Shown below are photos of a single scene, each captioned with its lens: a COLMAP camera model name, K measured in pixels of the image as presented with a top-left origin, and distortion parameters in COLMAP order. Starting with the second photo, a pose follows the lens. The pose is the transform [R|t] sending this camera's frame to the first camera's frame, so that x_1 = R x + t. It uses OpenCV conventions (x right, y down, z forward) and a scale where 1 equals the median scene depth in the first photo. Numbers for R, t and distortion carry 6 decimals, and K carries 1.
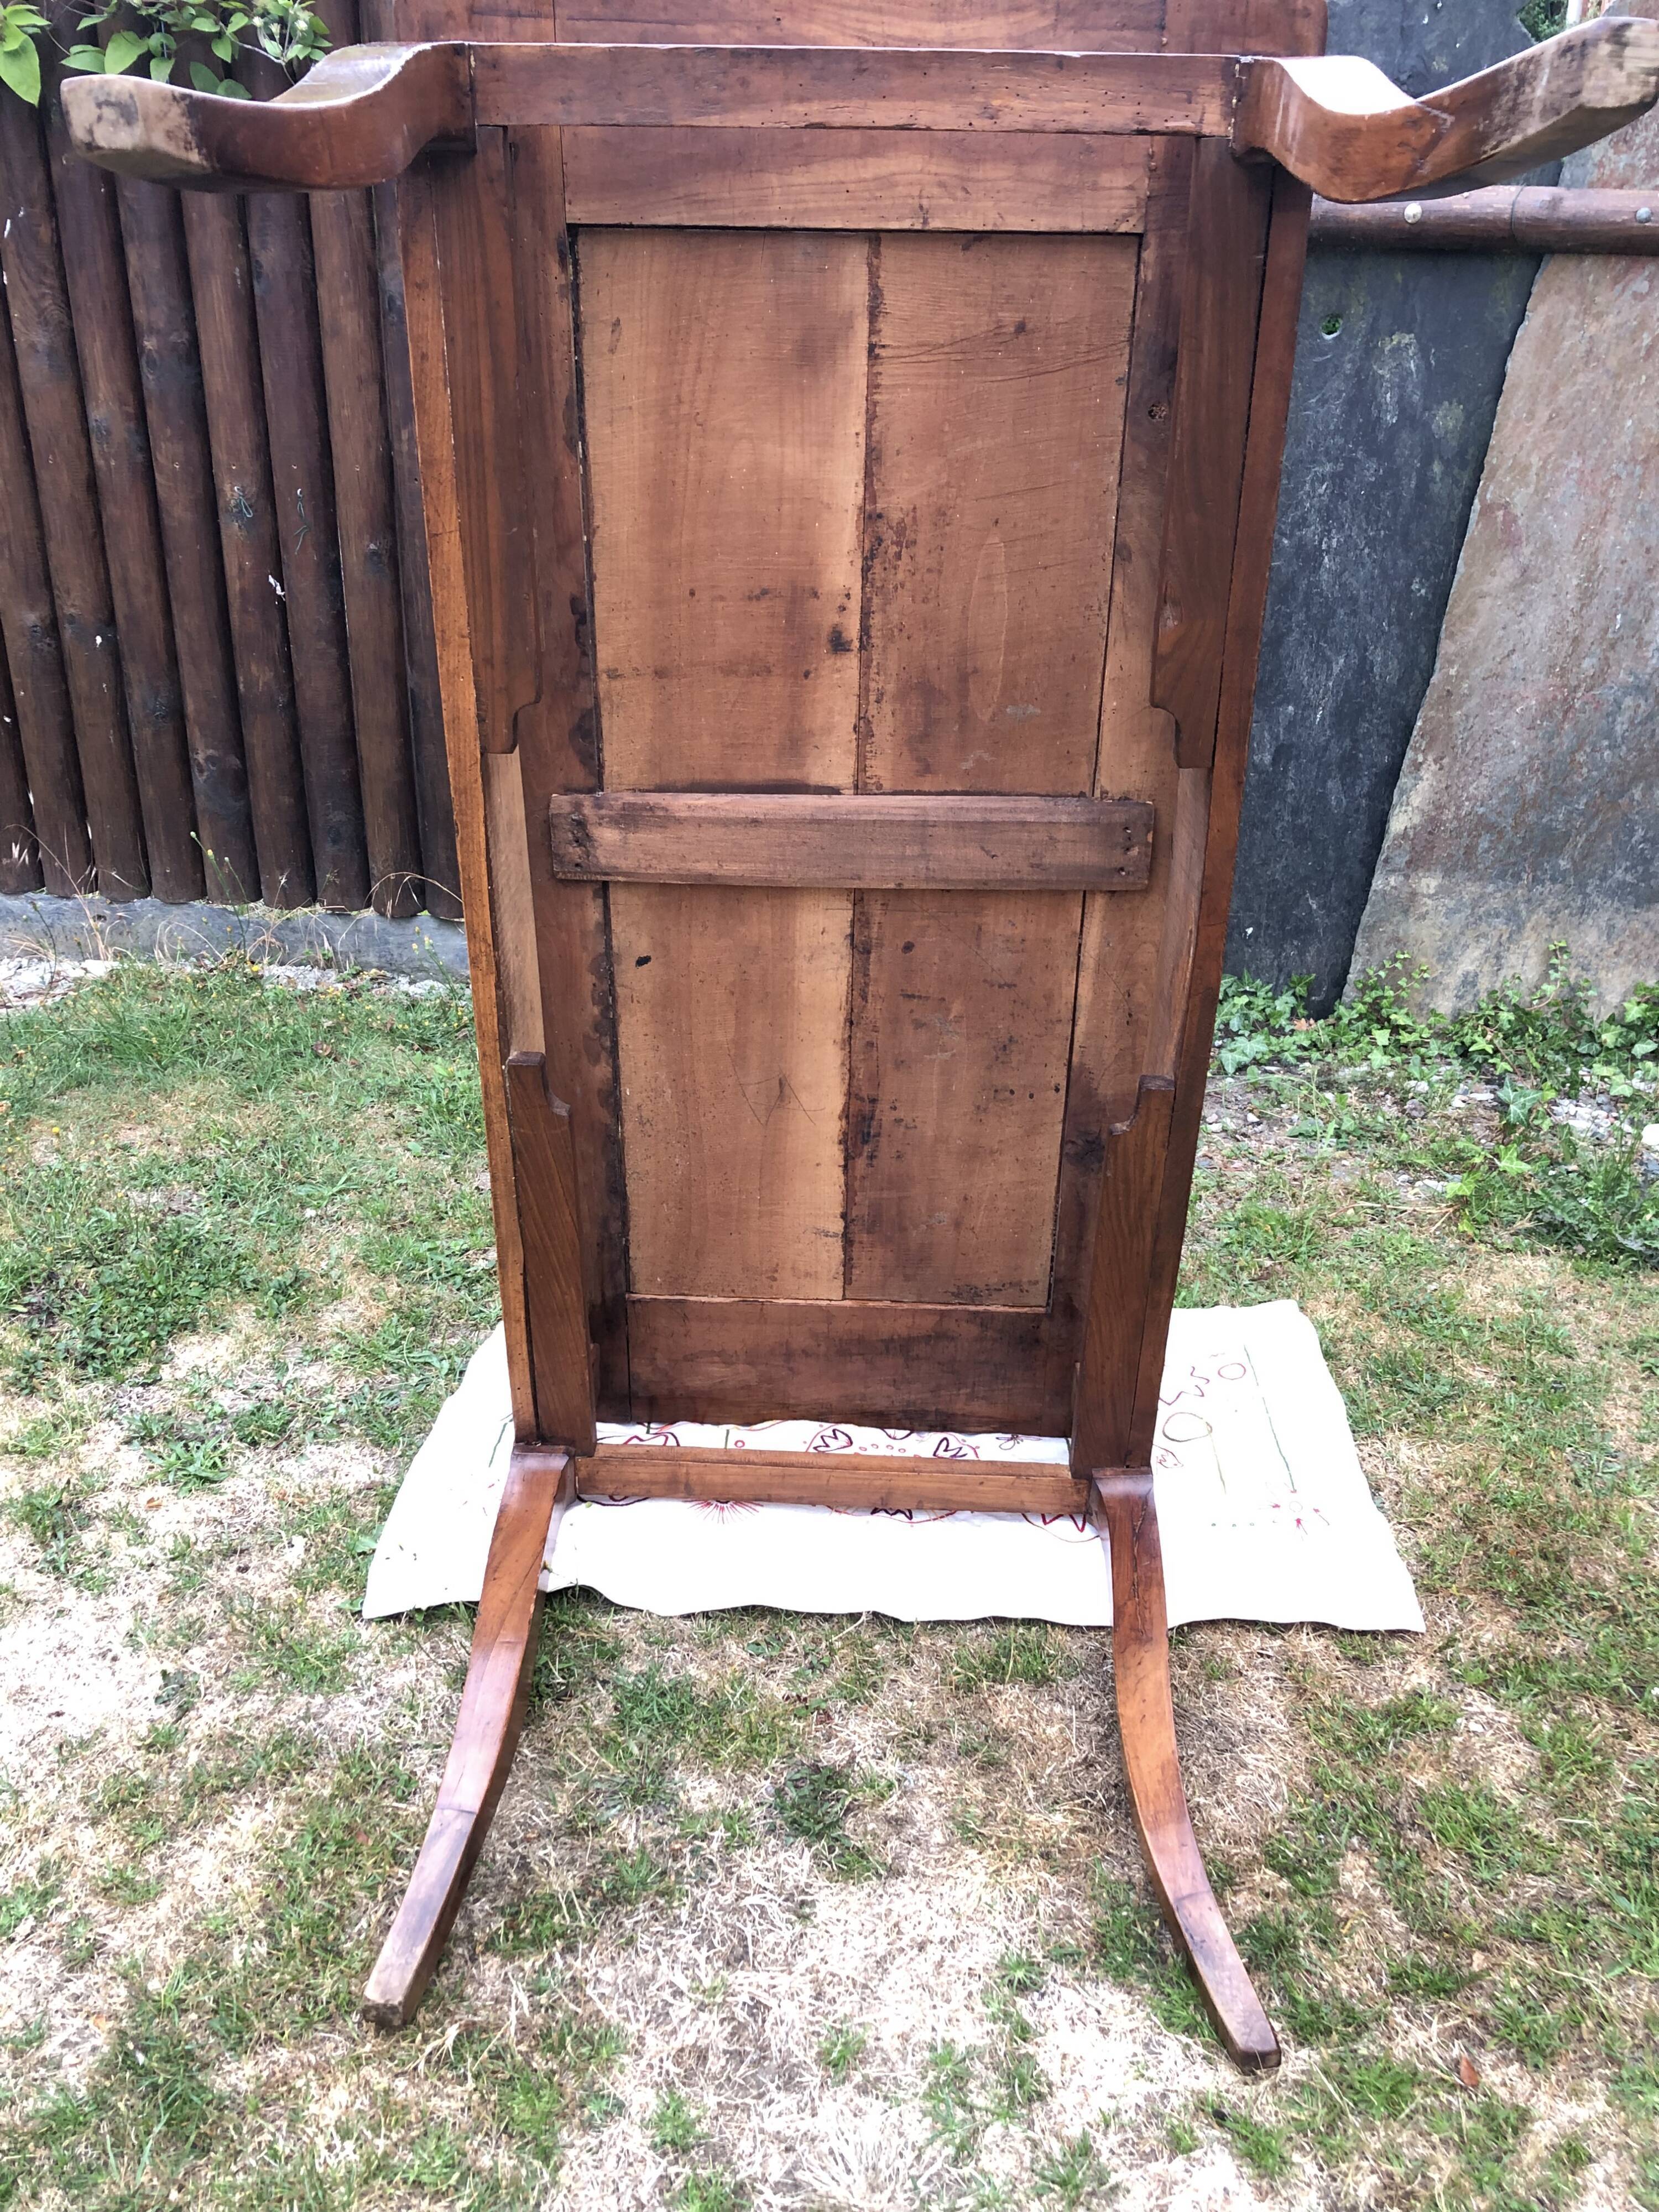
lens RADIAL K [[1803.9, 0, 830.4], [0, 1803.9, 1083.3], [0, 0, 1]] dist [0.004236, 0.019990]
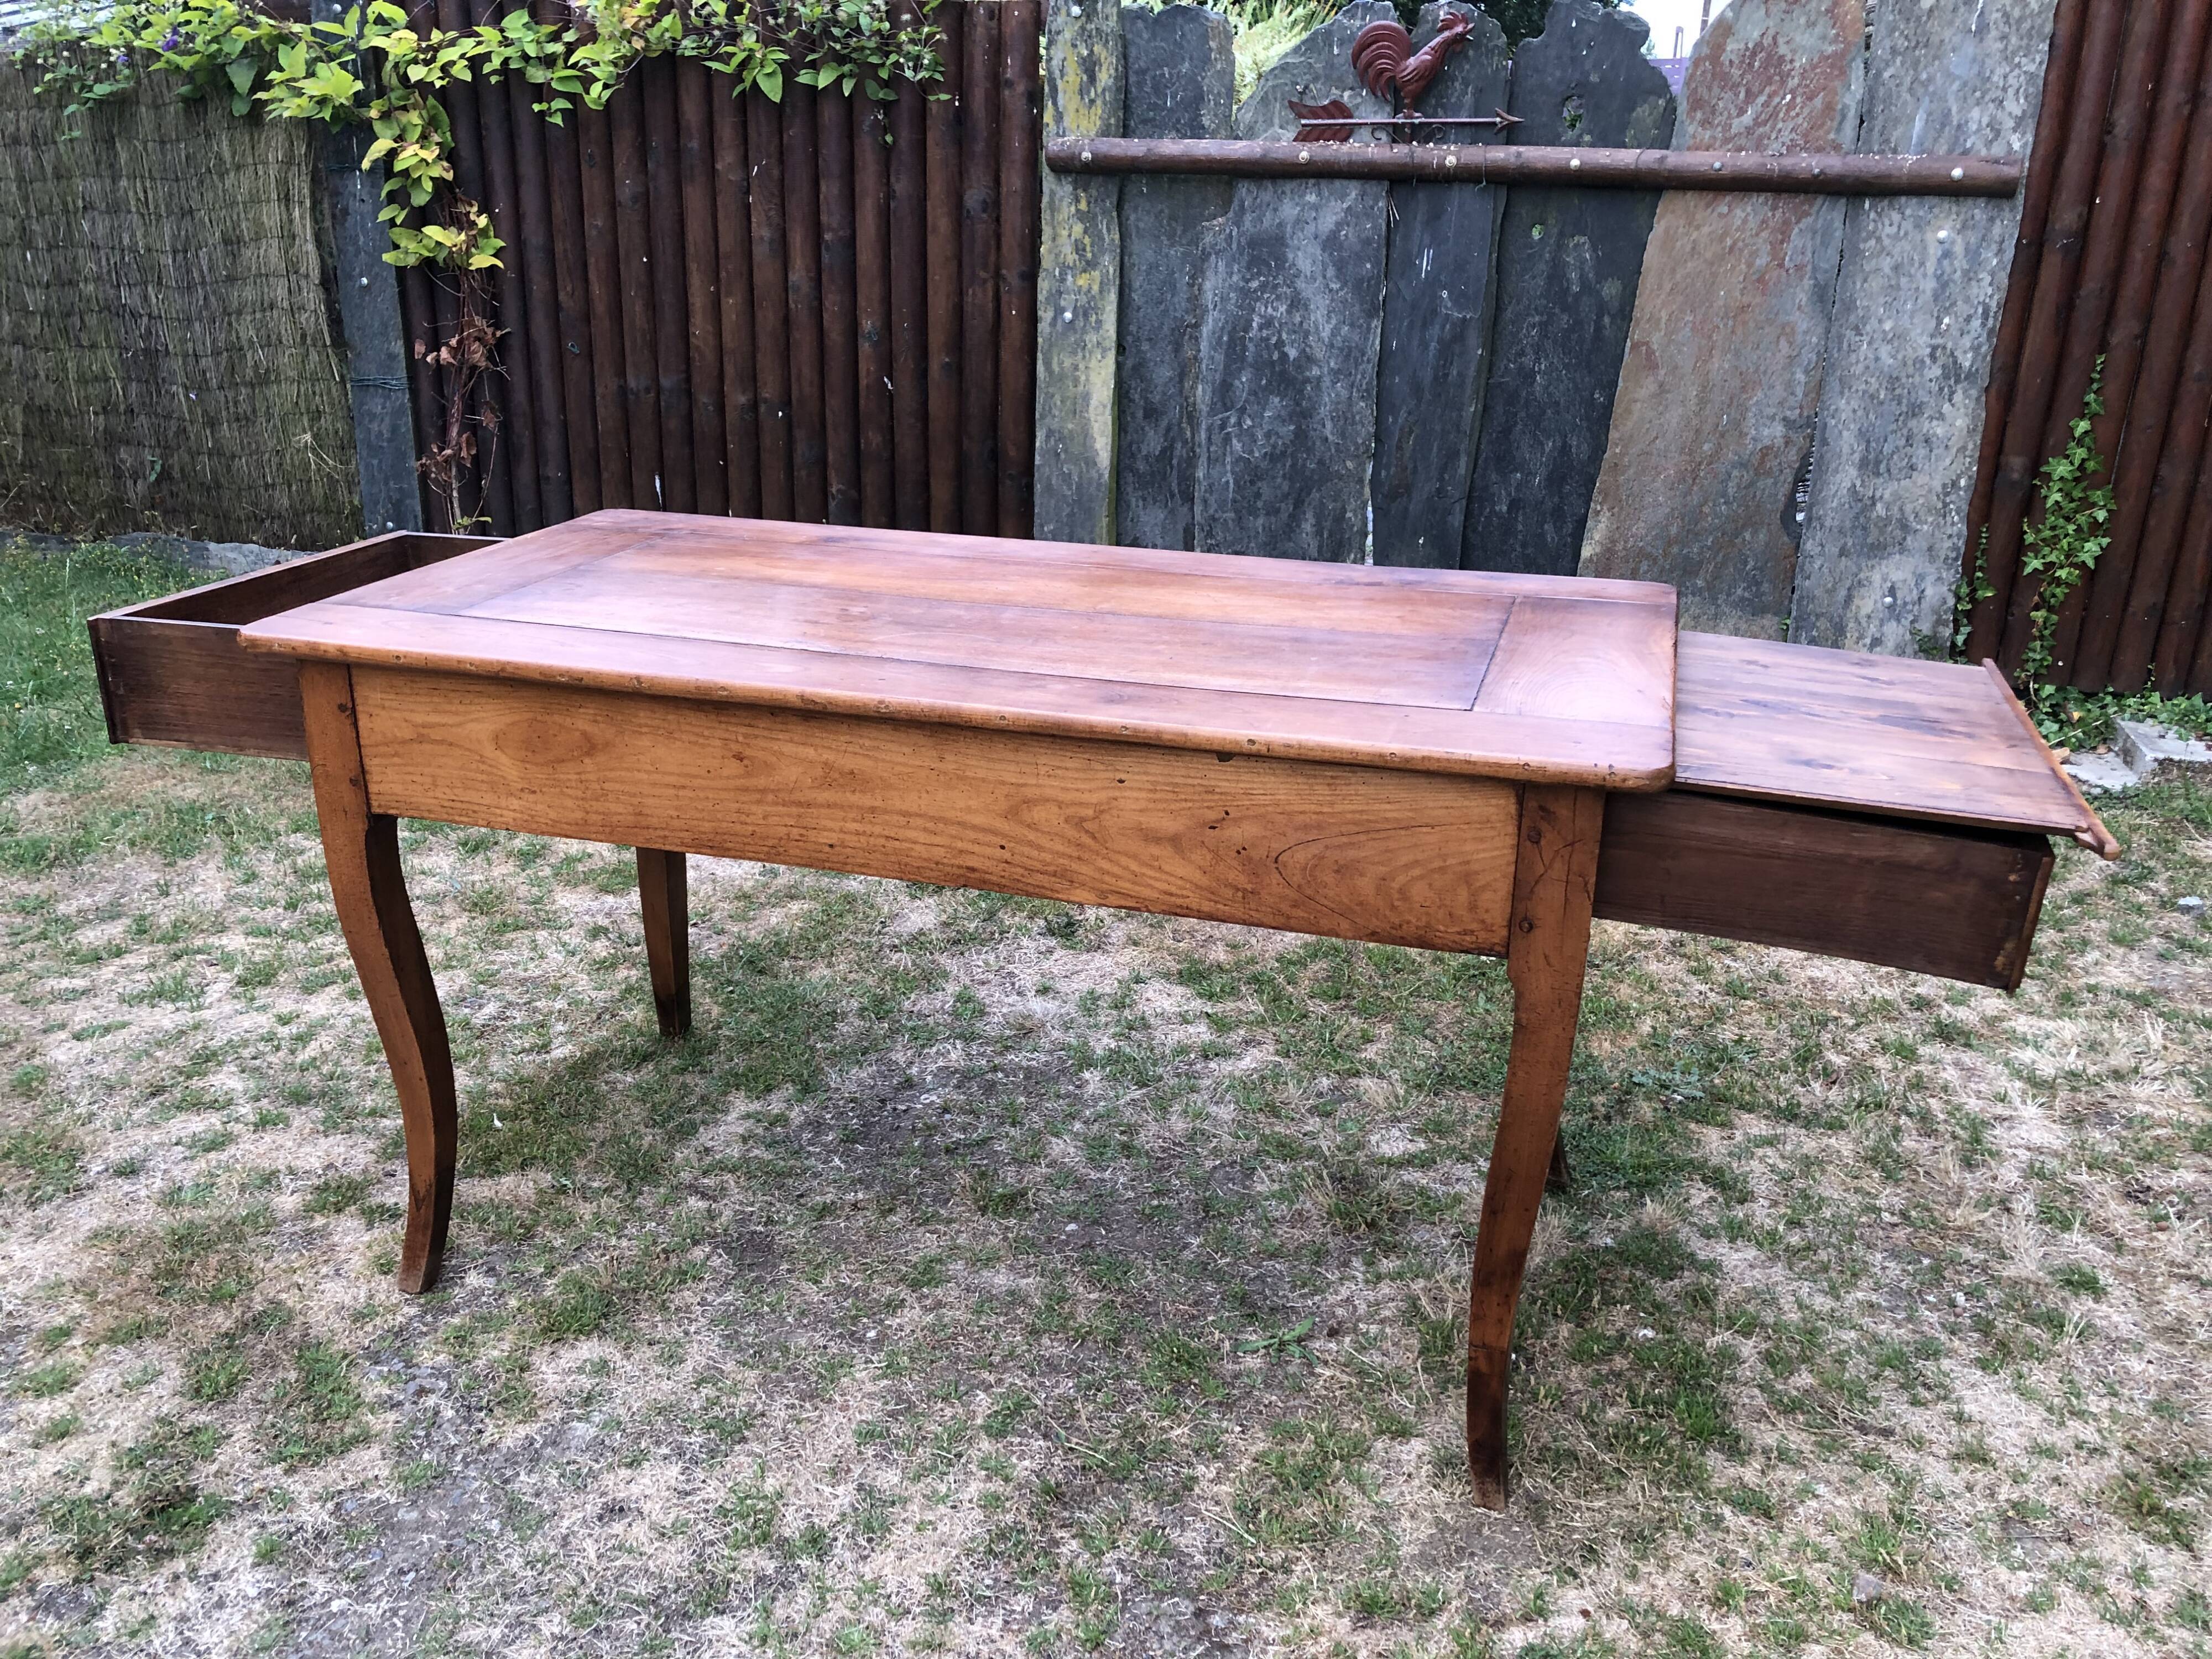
lens RADIAL K [[1799.4, 0, 1112.6], [0, 1799.4, 807.1], [0, 0, 1]] dist [0.007769, 0.019056]
pose [[0.981150, 0.067139, -0.181208, 0.233111], [-0.084538, 0.992342, -0.090063, 0.257140], [0.173773, 0.103684, 0.979312, -0.563225]]
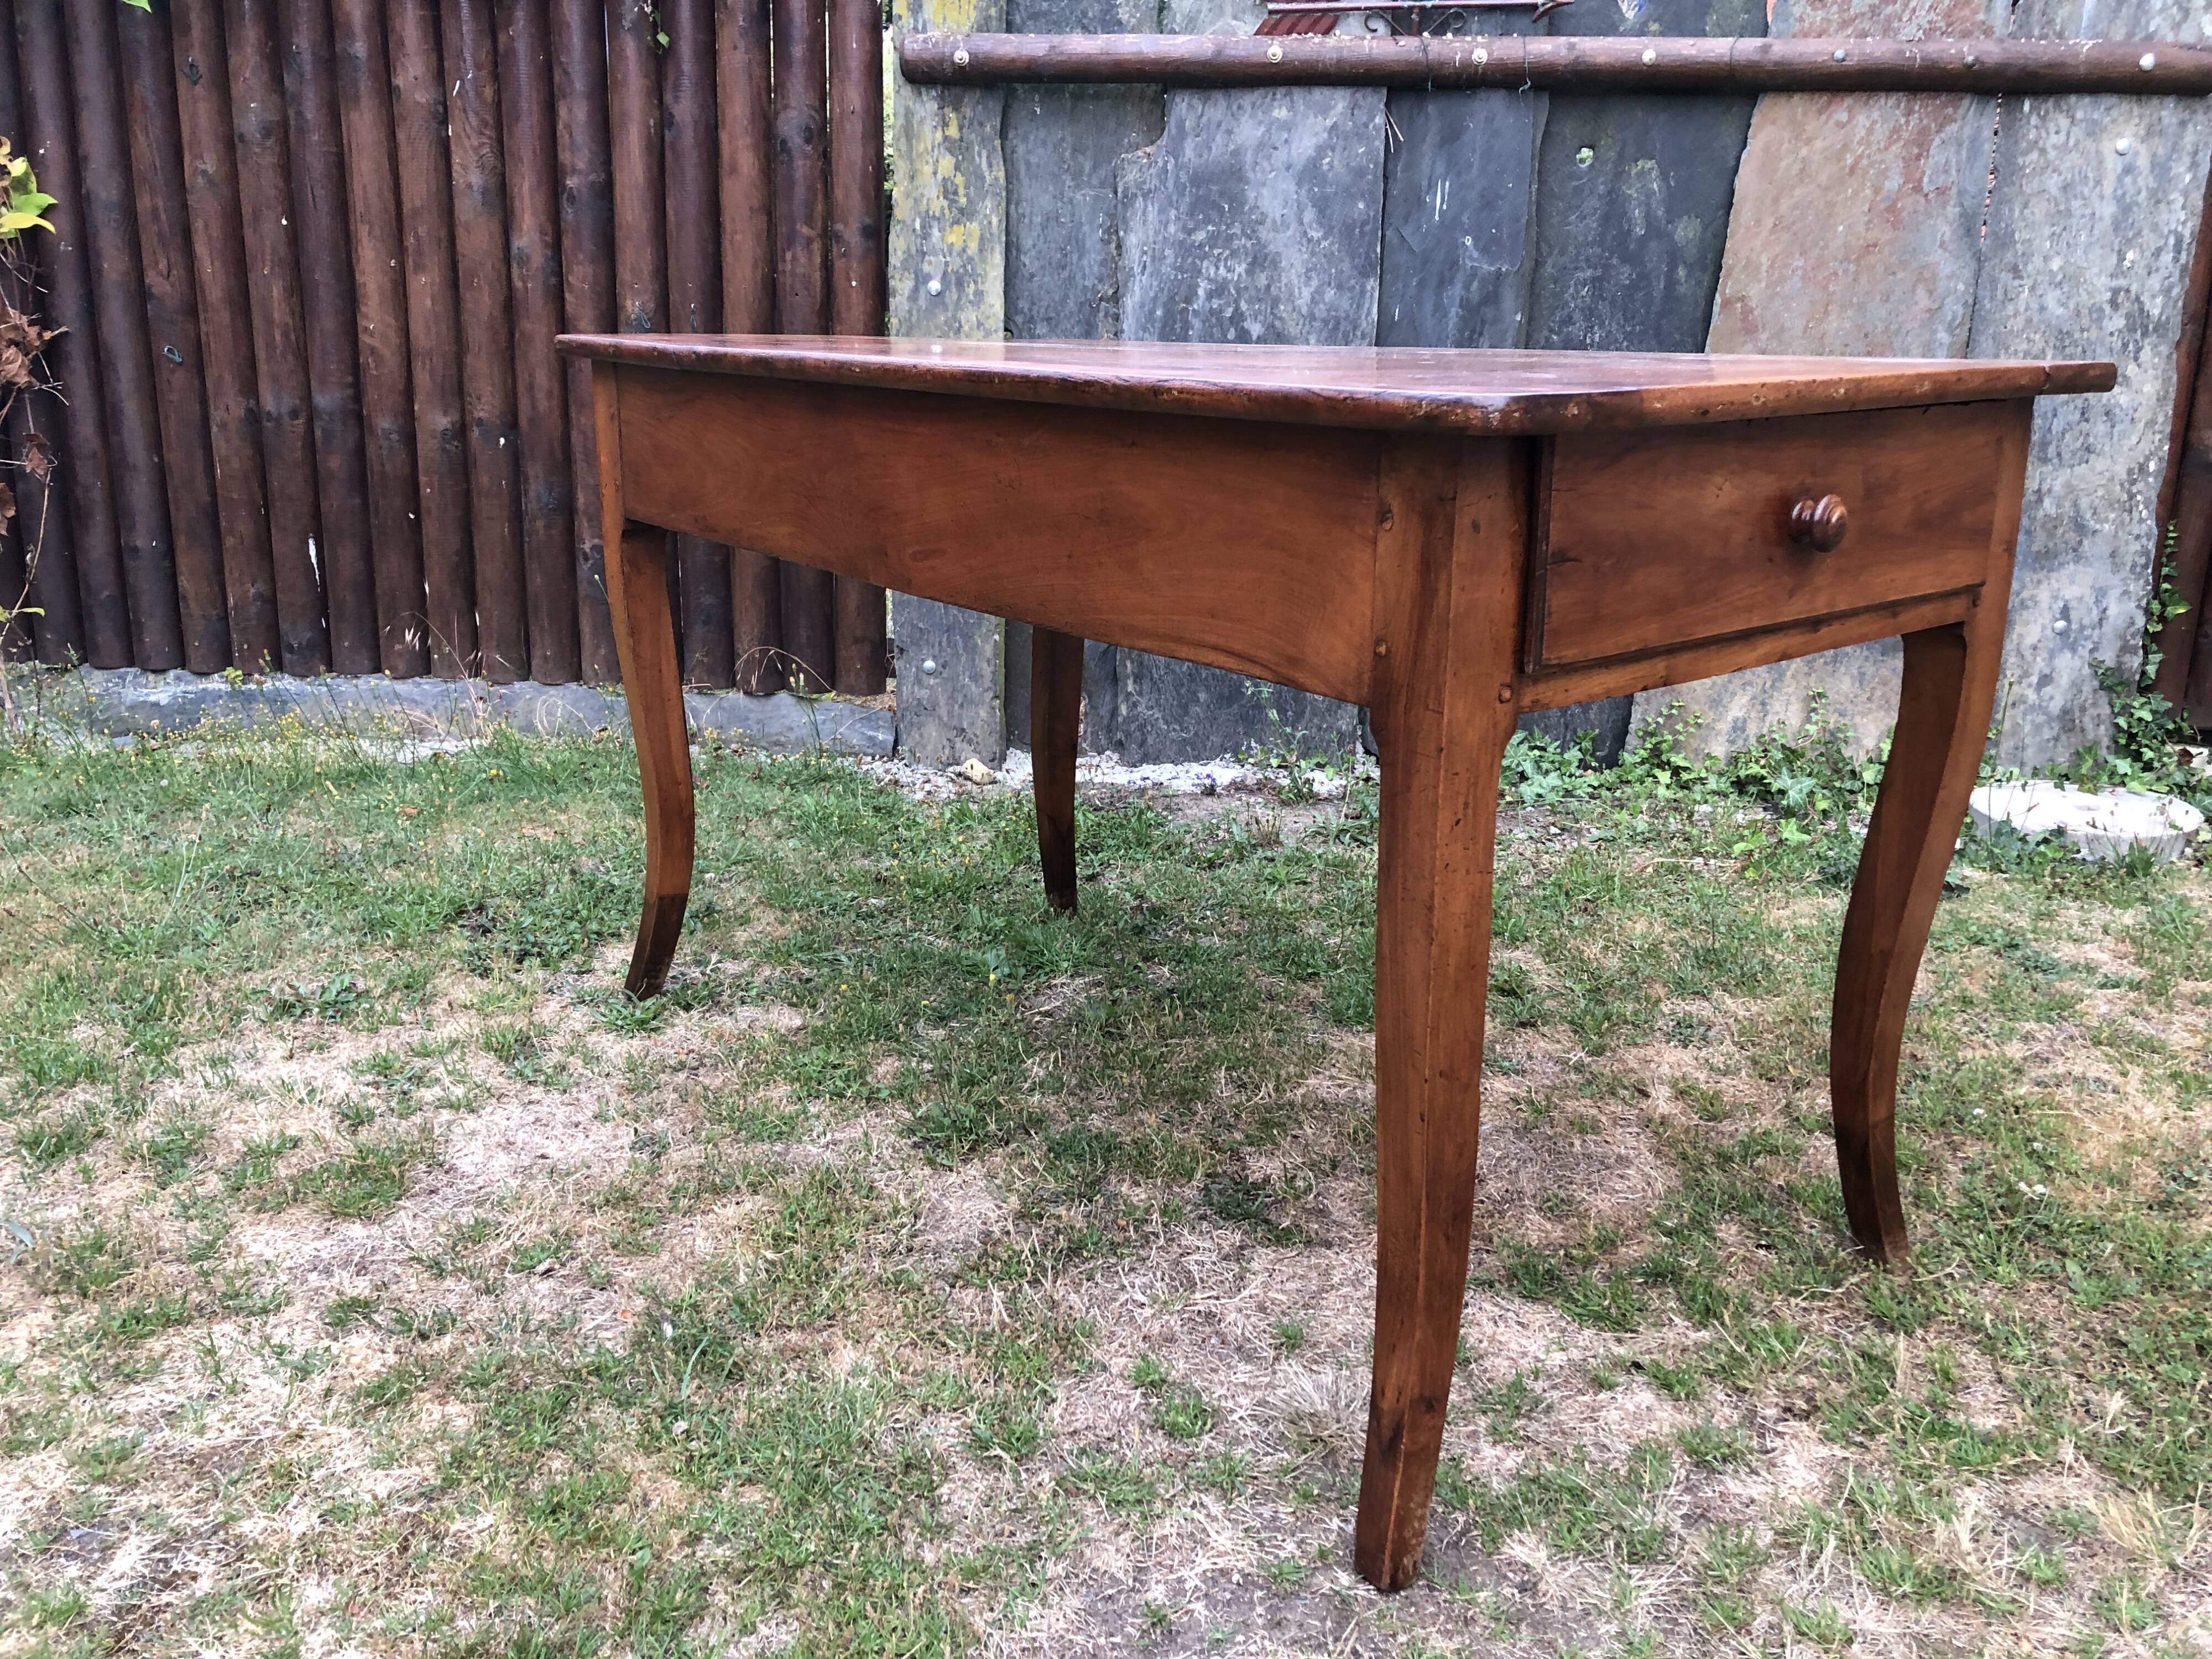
lens RADIAL K [[1803.9, 0, 1106.5], [0, 1803.9, 795.8], [0, 0, 1]] dist [0.004236, 0.019990]
pose [[0.999695, -0.006556, 0.023814, -0.067280], [0.010862, 0.982584, -0.185501, 0.209444], [-0.022183, 0.185703, 0.982355, -0.077506]]
